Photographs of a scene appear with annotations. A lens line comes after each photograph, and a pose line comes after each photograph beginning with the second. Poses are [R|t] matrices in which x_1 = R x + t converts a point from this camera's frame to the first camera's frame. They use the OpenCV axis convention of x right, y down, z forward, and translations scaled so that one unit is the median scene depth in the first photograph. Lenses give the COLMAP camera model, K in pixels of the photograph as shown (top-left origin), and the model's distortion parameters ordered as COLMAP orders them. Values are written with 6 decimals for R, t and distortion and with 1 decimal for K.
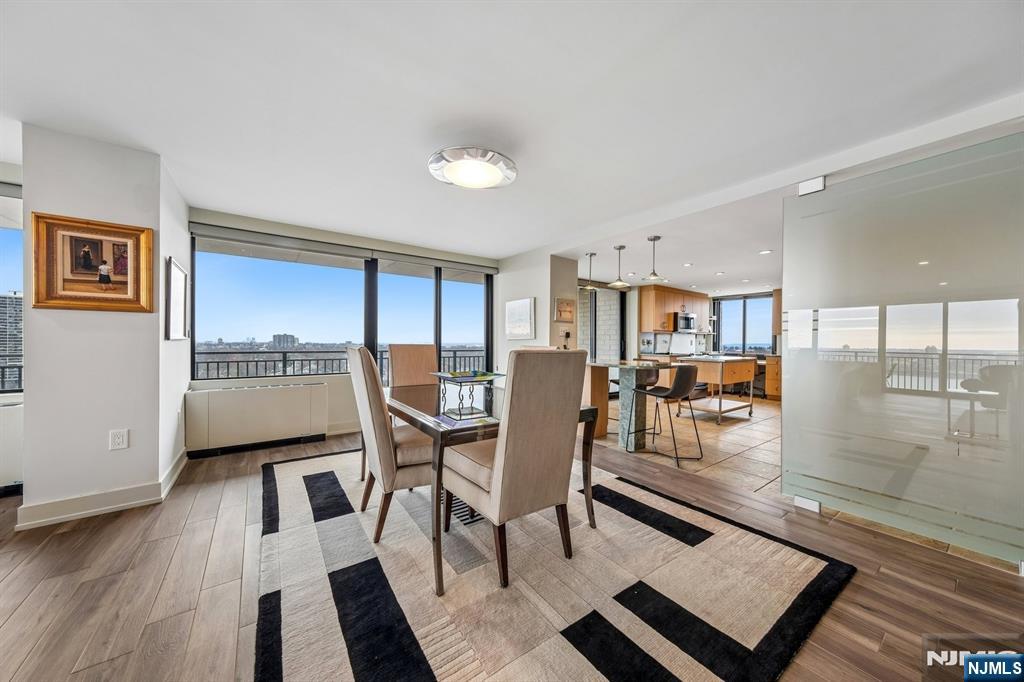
lens RADIAL K [[352.4, 0, 512.0], [0, 352.4, 341.0], [0, 0, 1]] dist [-0.001371, 0.000013]
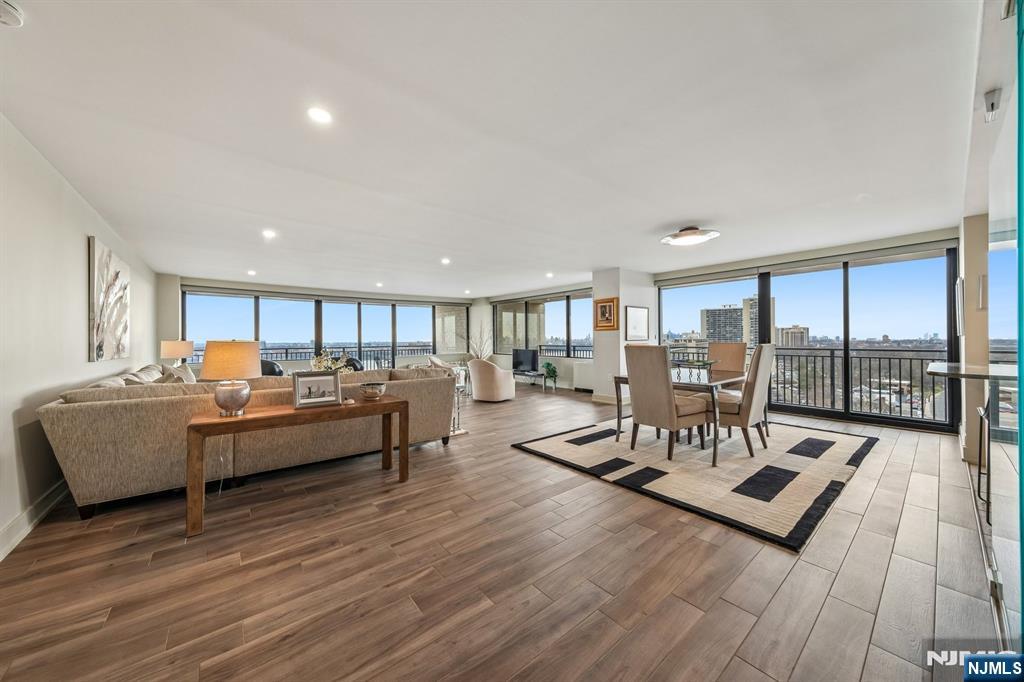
lens RADIAL K [[352.4, 0, 512.0], [0, 352.4, 341.0], [0, 0, 1]] dist [-0.001371, 0.000013]
pose [[0.069177, -0.005629, -0.997588, 1.561831], [0.013104, 0.999903, -0.004733, 0.002410], [0.997518, -0.012745, 0.069245, 0.056843]]
